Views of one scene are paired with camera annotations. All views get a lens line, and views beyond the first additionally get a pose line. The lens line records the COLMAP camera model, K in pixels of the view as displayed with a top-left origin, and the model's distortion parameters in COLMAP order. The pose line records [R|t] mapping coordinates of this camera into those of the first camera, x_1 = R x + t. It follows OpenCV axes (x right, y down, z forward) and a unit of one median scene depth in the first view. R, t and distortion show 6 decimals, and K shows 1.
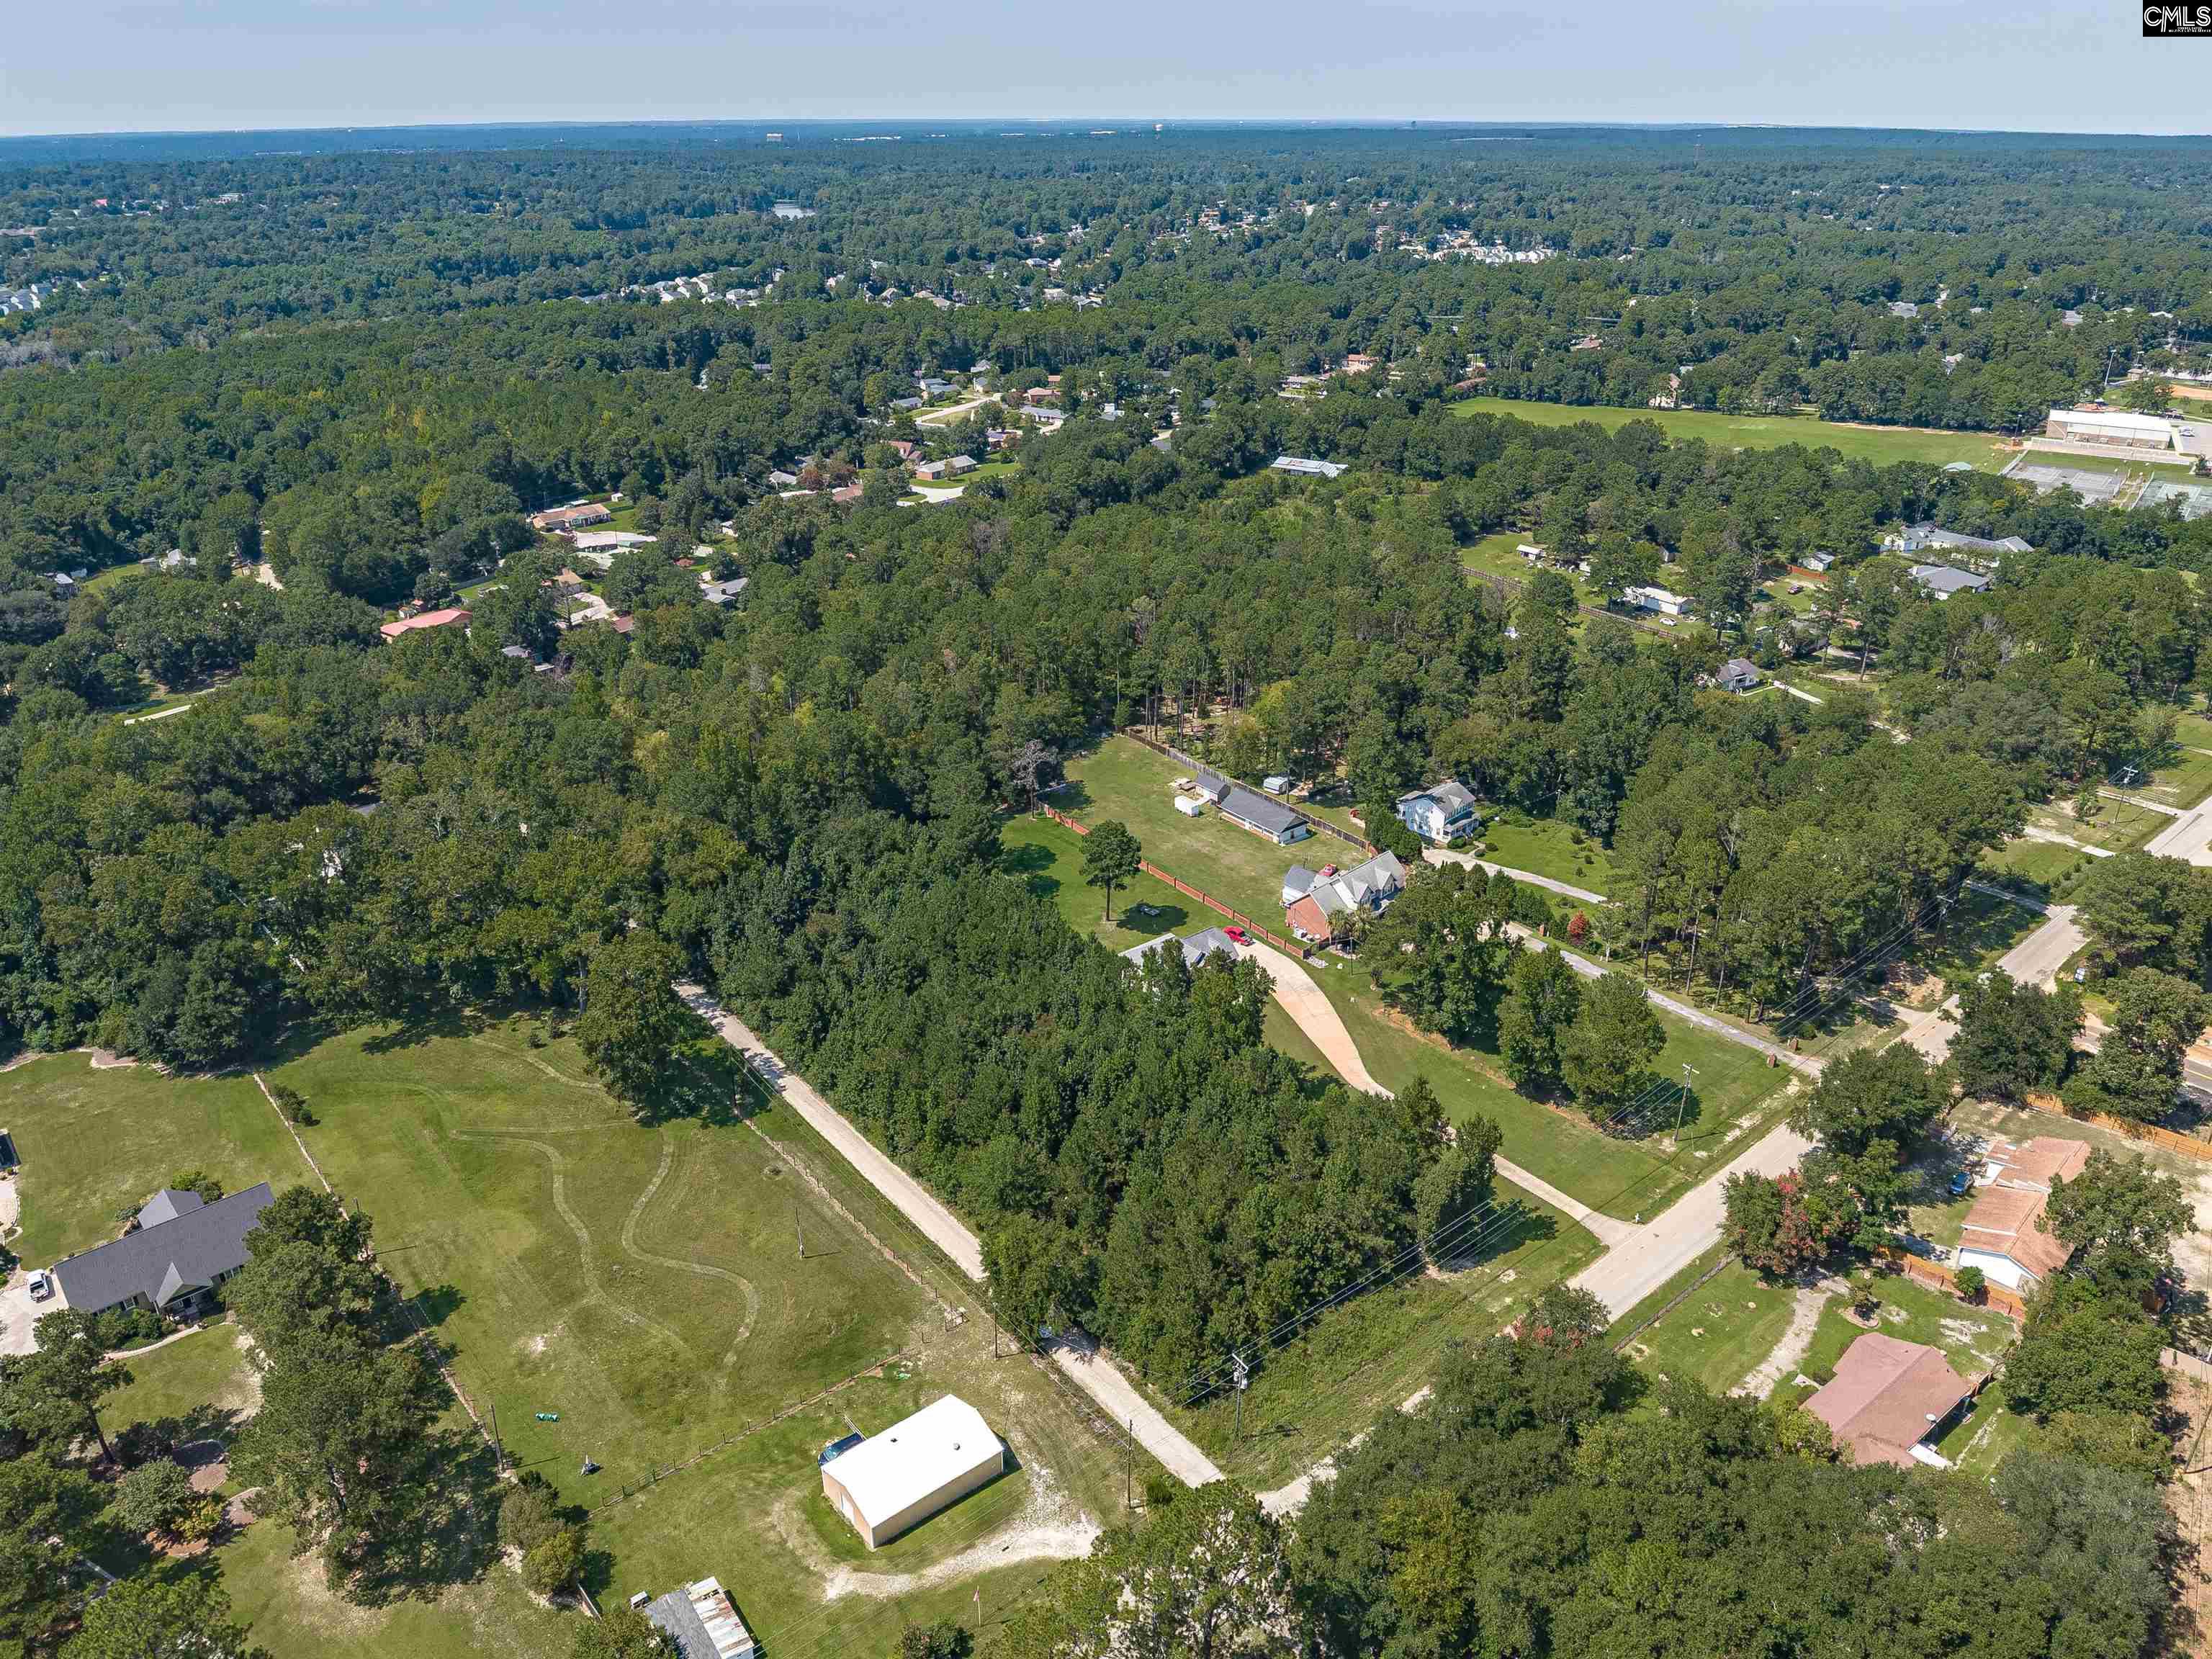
lens RADIAL K [[1569.2, 0, 1106.0], [0, 1569.2, 829.5], [0, 0, 1]] dist [-0.002860, -0.031685]
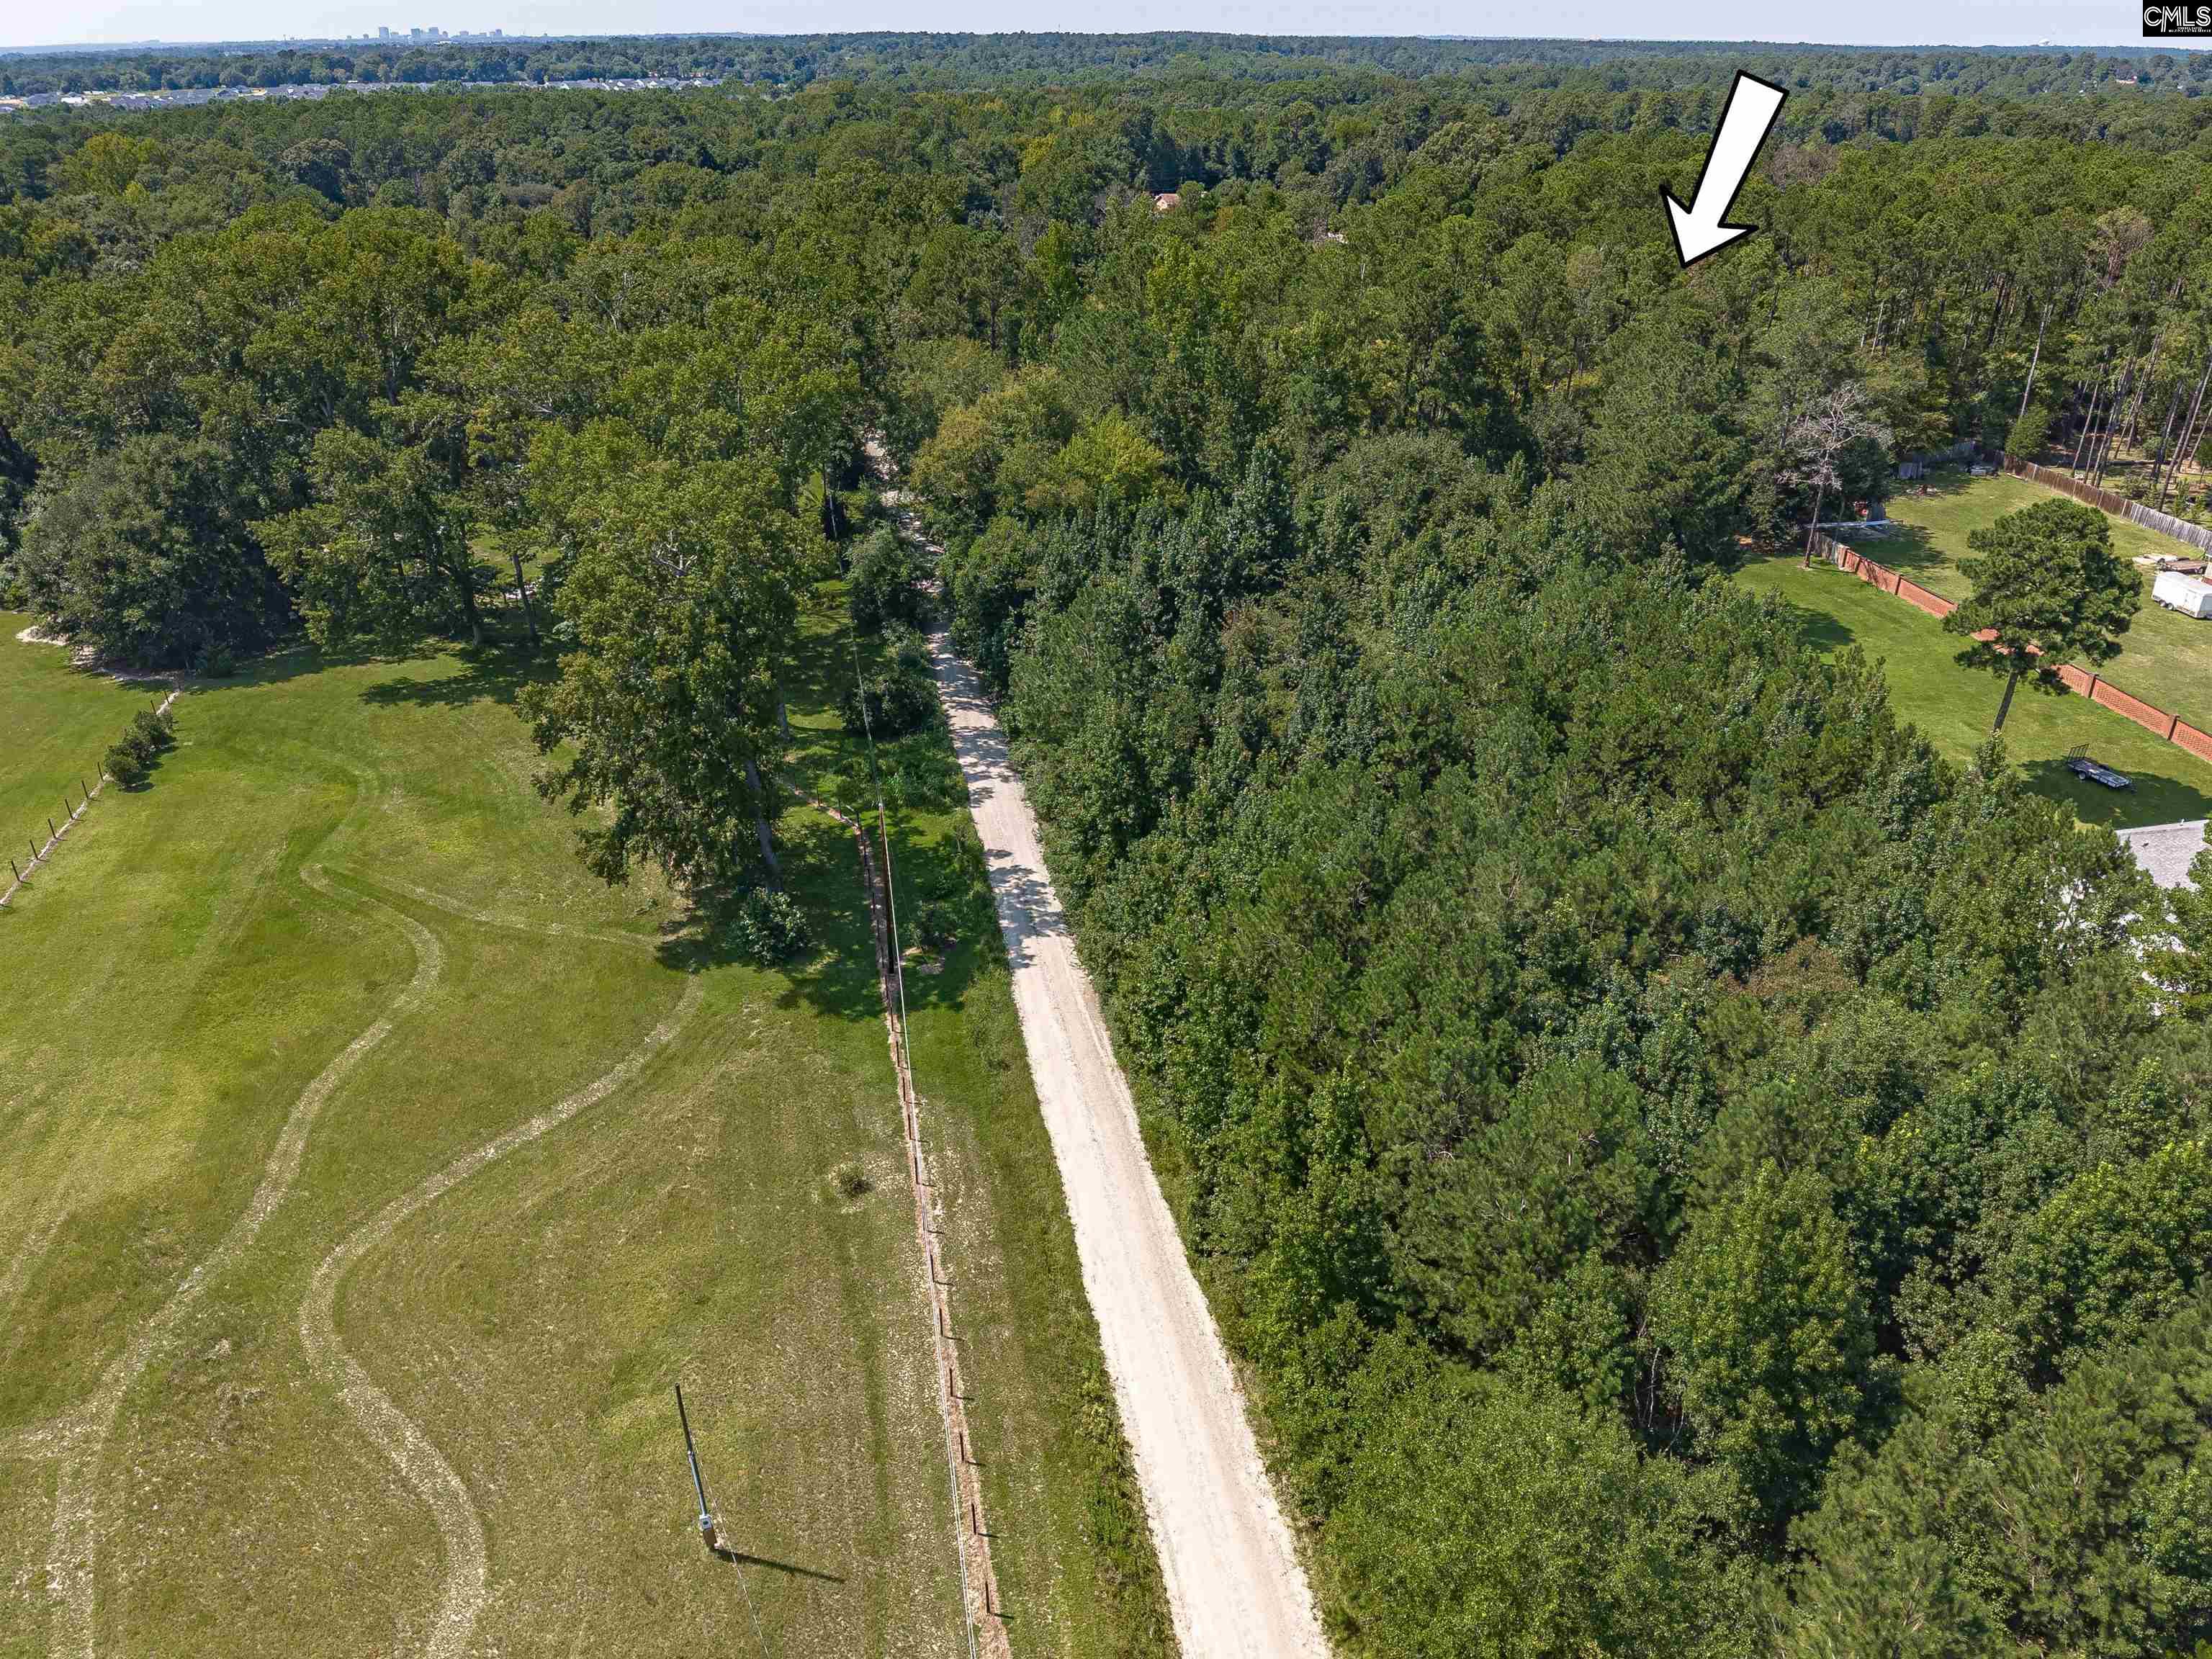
lens RADIAL K [[1547.5, 0, 1062.4], [0, 1547.5, 834.0], [0, 0, 1]] dist [0.007085, -0.003249]
pose [[0.884323, 0.216014, -0.413897, -0.039416], [-0.190963, 0.976331, 0.101544, 0.079597], [0.426035, -0.010759, 0.904643, 0.559050]]
